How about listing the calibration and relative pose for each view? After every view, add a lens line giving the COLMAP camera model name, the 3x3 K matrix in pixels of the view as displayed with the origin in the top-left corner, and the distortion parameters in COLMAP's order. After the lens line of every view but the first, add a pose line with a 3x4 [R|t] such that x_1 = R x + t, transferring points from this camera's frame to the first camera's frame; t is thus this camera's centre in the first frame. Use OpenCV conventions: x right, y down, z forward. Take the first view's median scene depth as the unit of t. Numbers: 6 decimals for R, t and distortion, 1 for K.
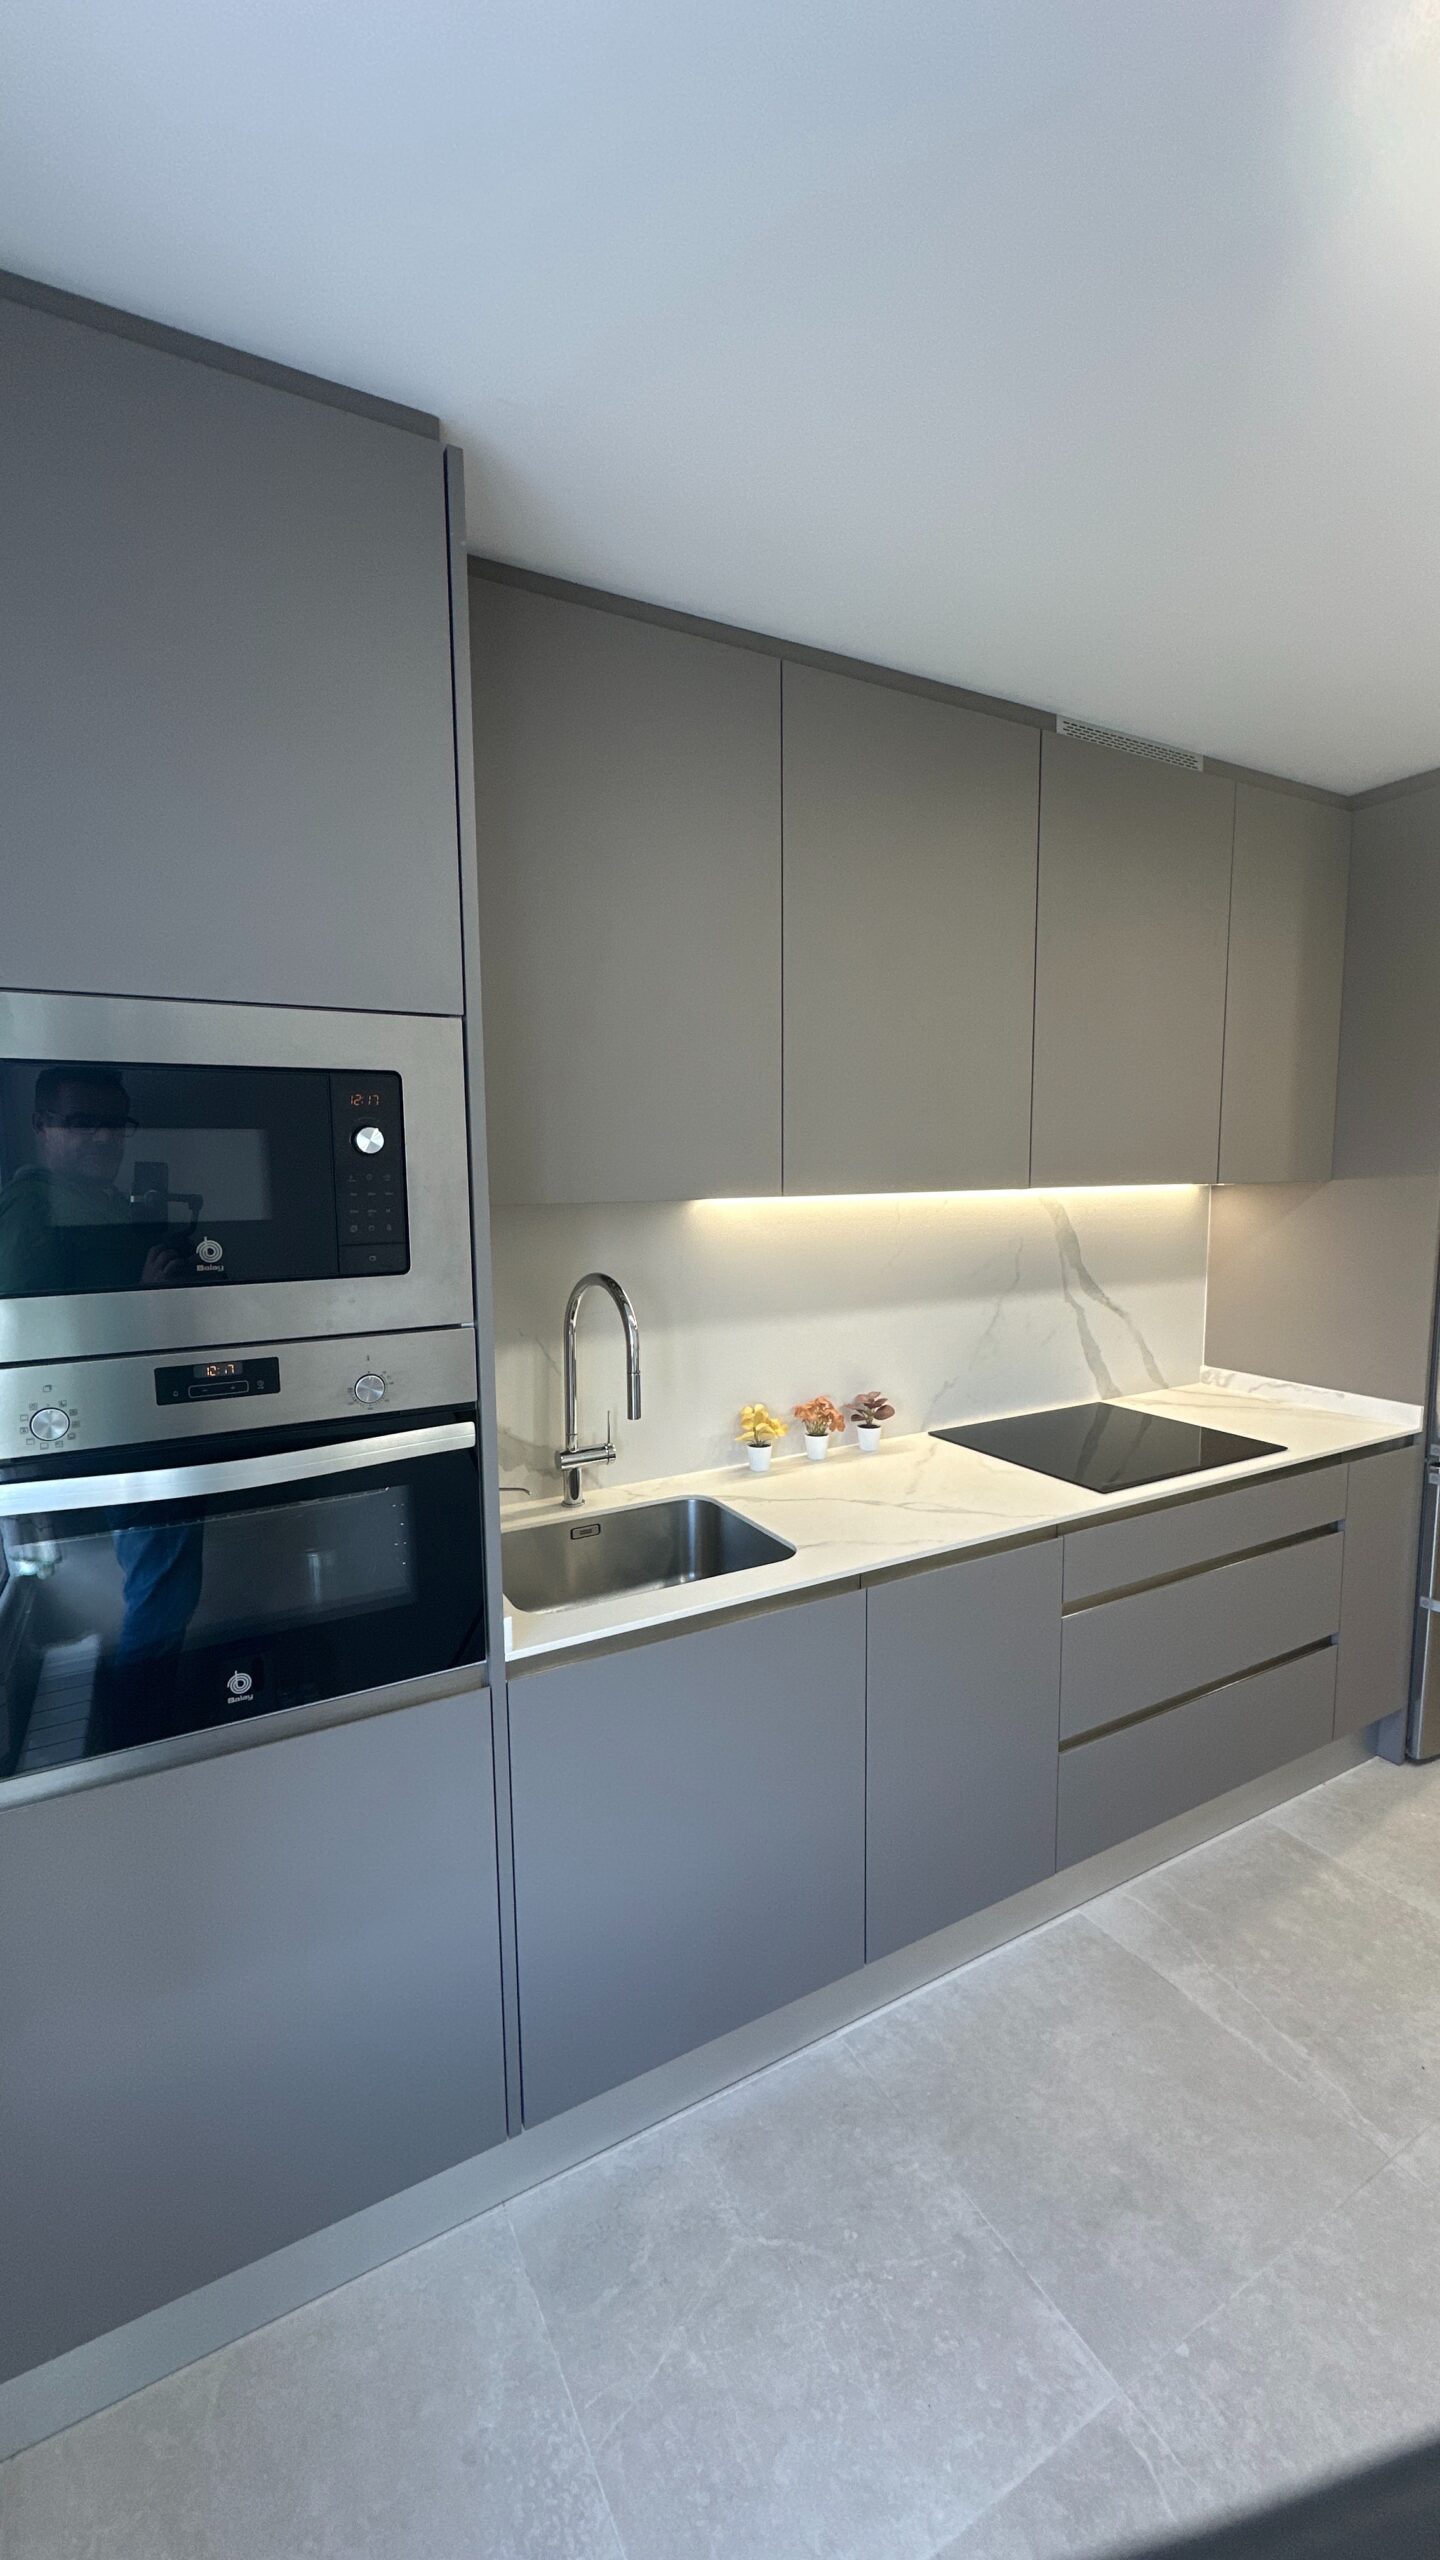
lens RADIAL K [[1020.8, 0, 720.0], [0, 1020.8, 1280.0], [0, 0, 1]] dist [-0.003221, 0.000321]
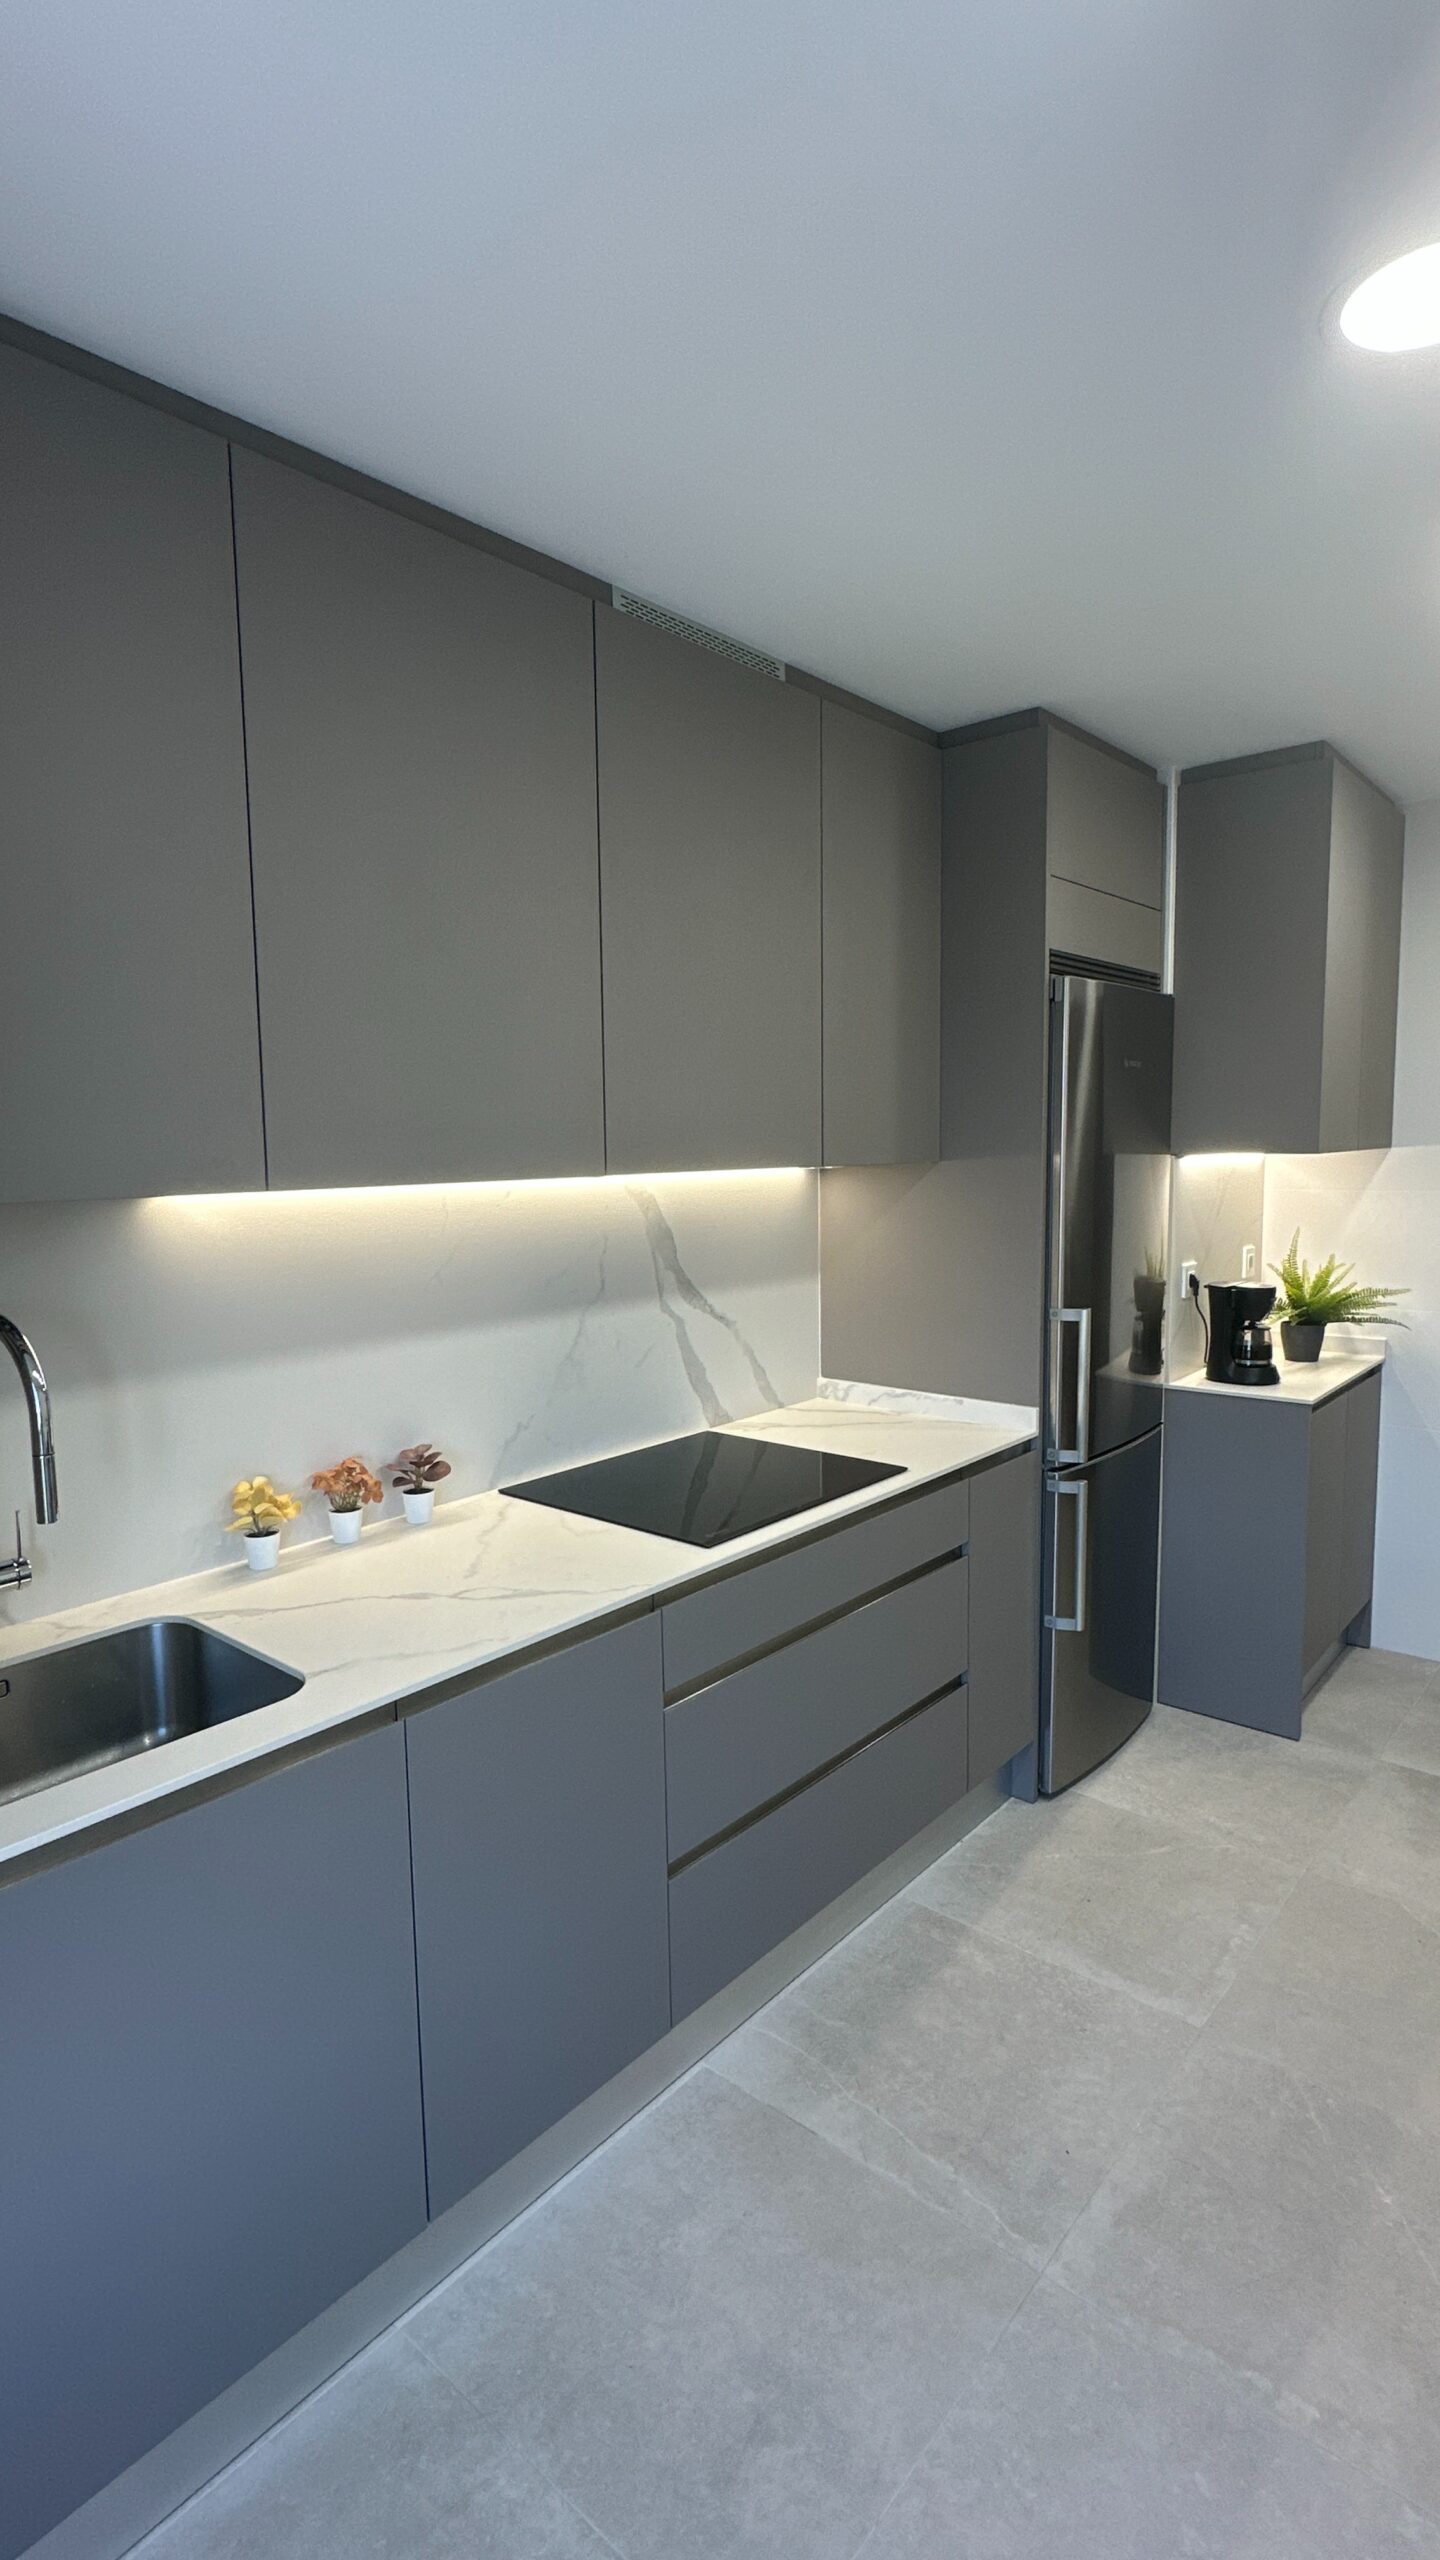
lens RADIAL K [[1250.8, 0, 720.0], [0, 1250.8, 1280.0], [0, 0, 1]] dist [-0.000705, 0.000361]
pose [[0.937226, -0.041188, 0.346282, 0.044432], [0.042947, 0.999074, 0.002597, -0.006716], [-0.346068, 0.012438, 0.938127, 0.051646]]
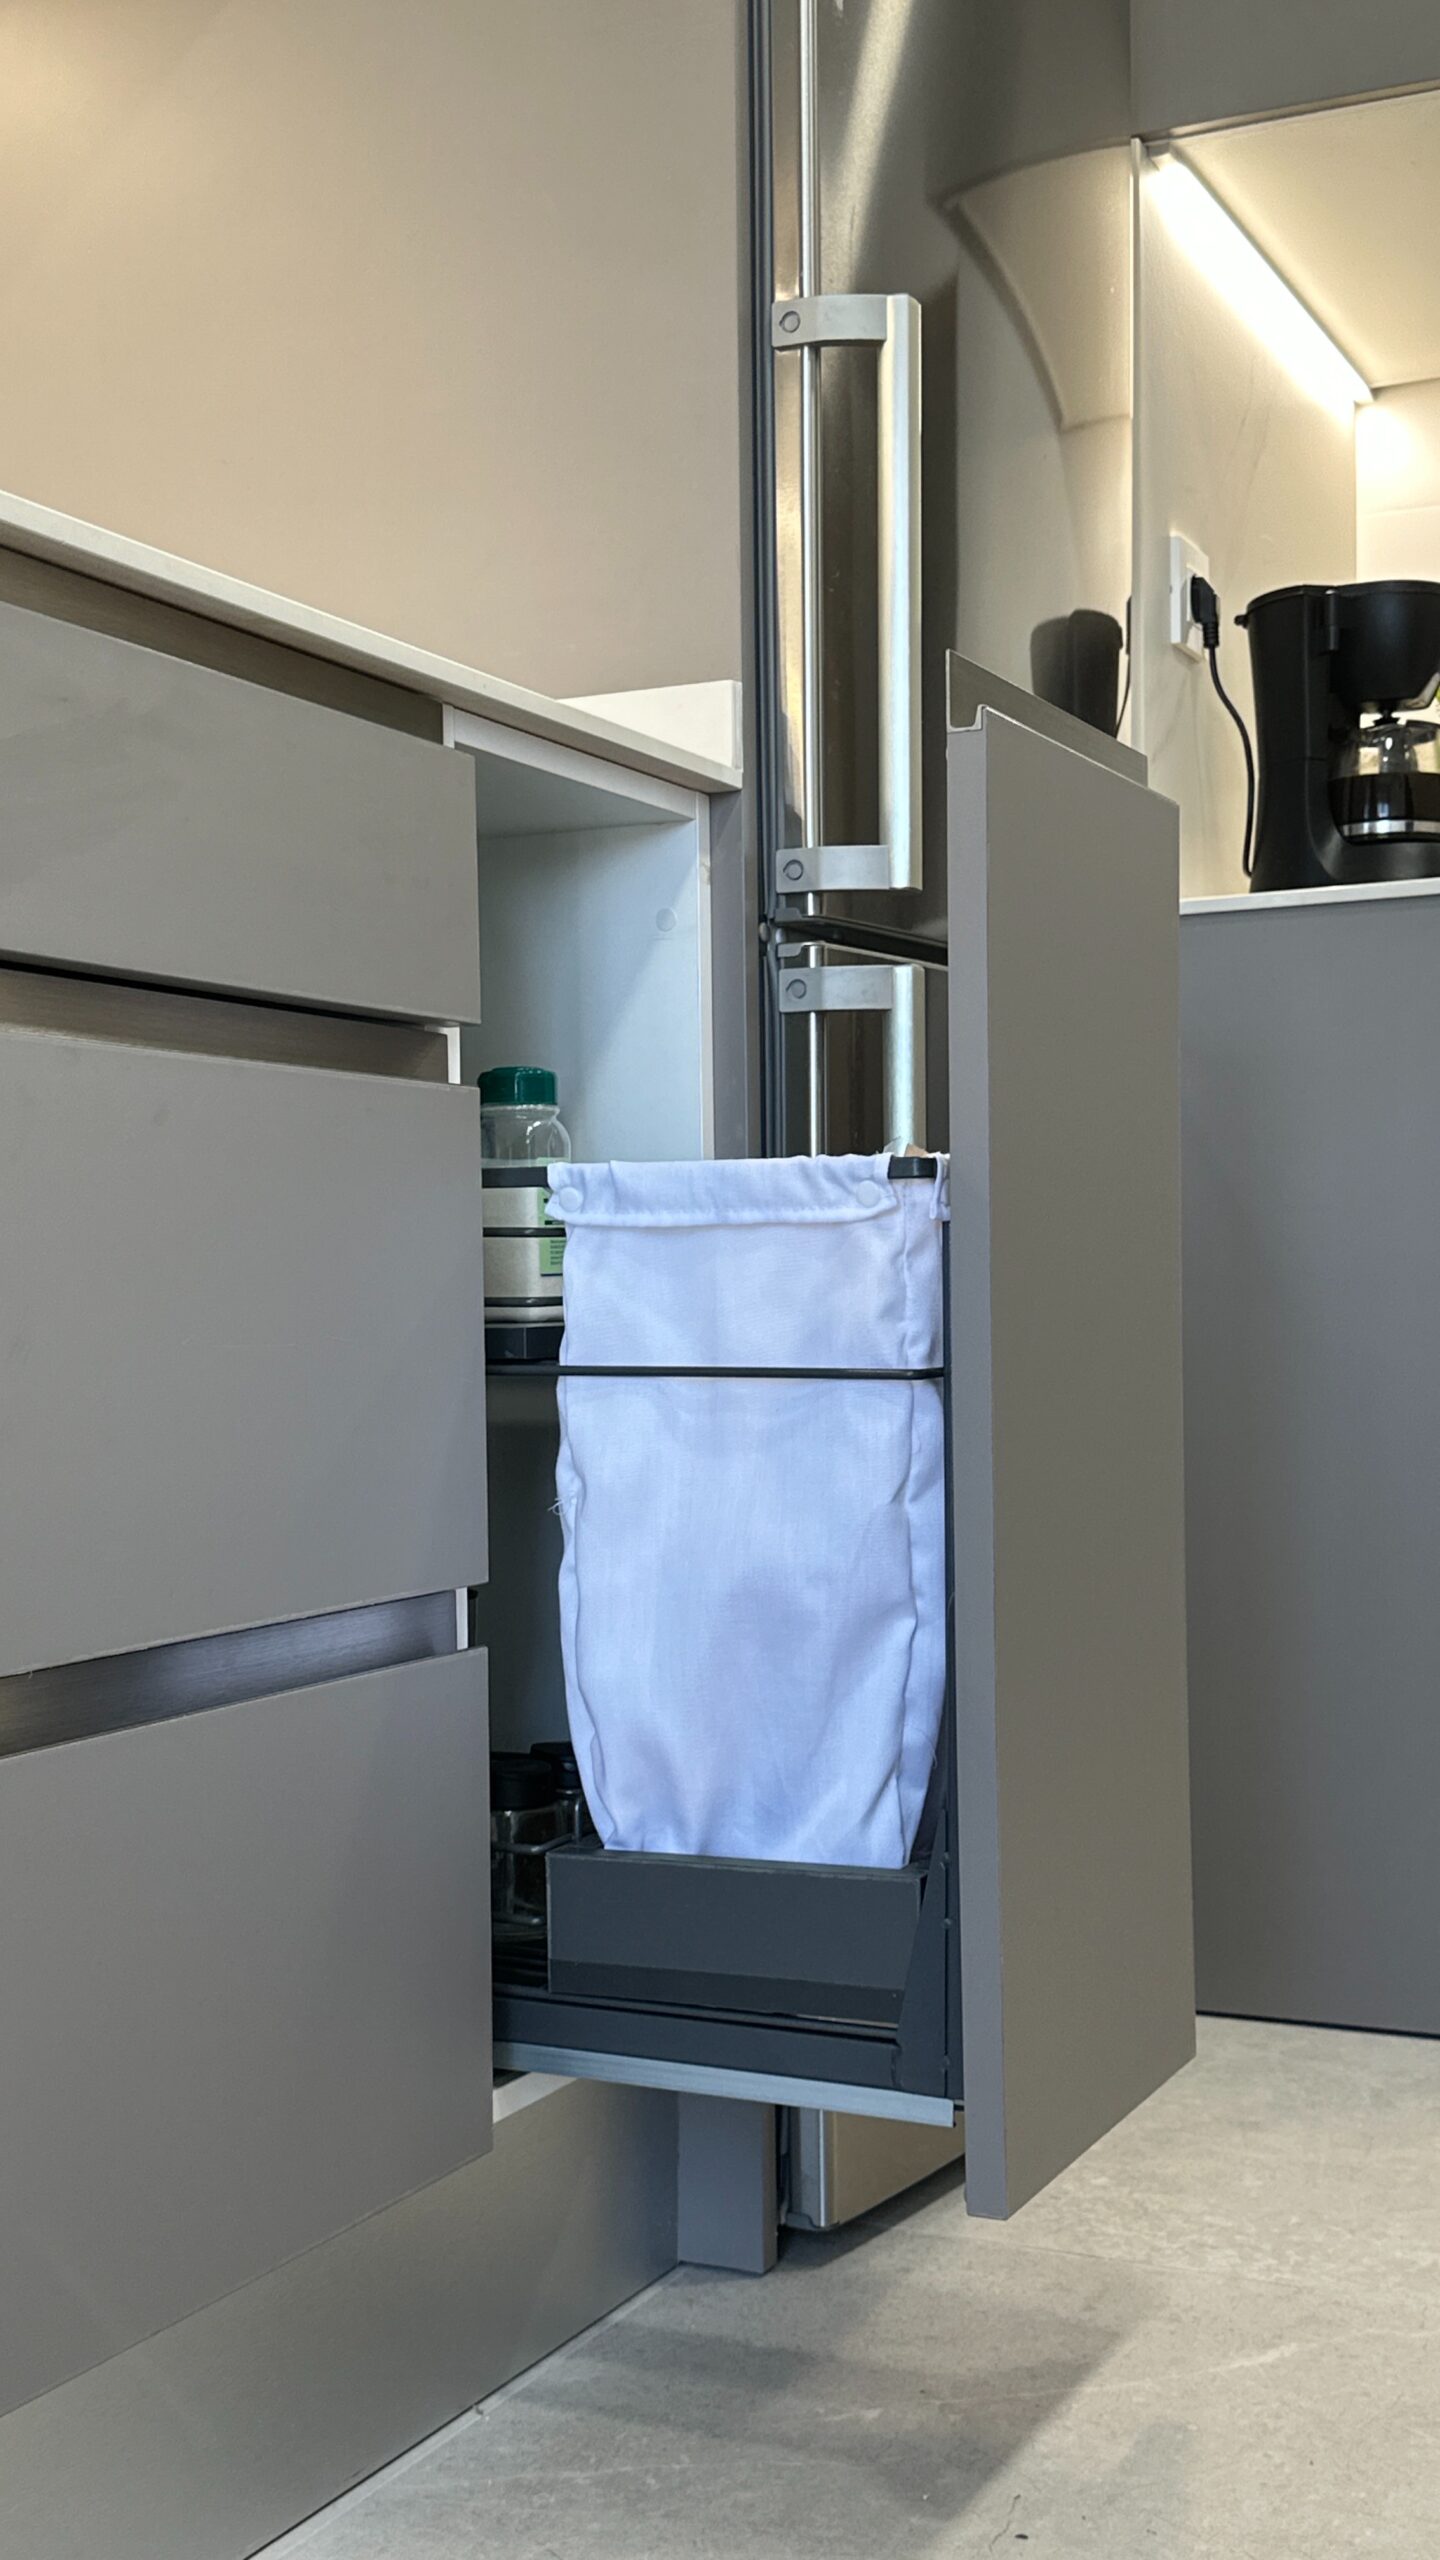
lens RADIAL K [[2920.4, 0, 720.0], [0, 2920.4, 1280.0], [0, 0, 1]] dist [0.157904, -0.002926]
pose [[0.814792, 0.004865, 0.579733, 0.325432], [0.068143, 0.992230, -0.104099, 0.389567], [-0.575735, 0.124324, 0.808129, 0.525515]]
